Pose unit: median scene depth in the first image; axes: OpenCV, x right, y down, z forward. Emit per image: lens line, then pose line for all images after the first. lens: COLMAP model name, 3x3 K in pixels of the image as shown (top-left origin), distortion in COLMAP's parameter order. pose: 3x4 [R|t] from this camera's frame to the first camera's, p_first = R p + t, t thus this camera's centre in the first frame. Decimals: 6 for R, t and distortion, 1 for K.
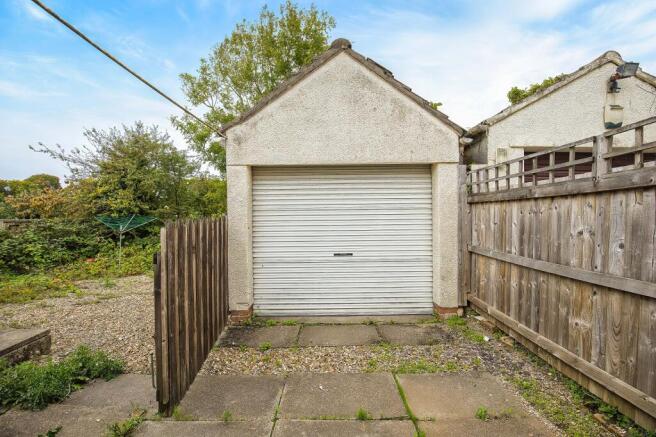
lens RADIAL K [[294.9, 0, 328.0], [0, 294.9, 218.5], [0, 0, 1]] dist [-0.026021, -0.000030]
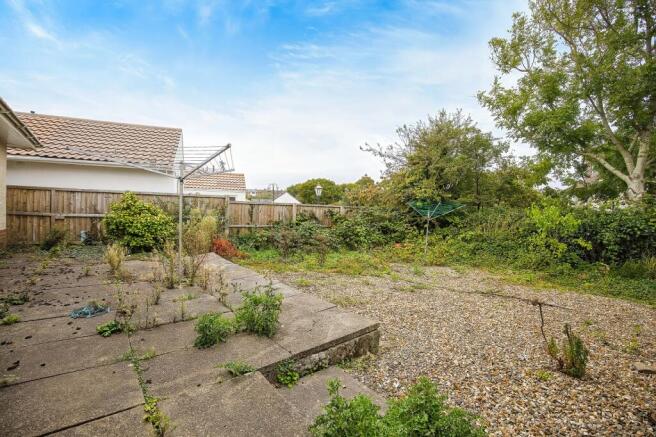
lens RADIAL K [[294.9, 0, 328.0], [0, 294.9, 218.5], [0, 0, 1]] dist [-0.026021, -0.000030]
pose [[0.619735, 0.042628, -0.783653, -0.111034], [-0.031057, 0.999074, 0.029785, 0.018196], [0.784197, 0.005879, 0.620485, 0.097003]]
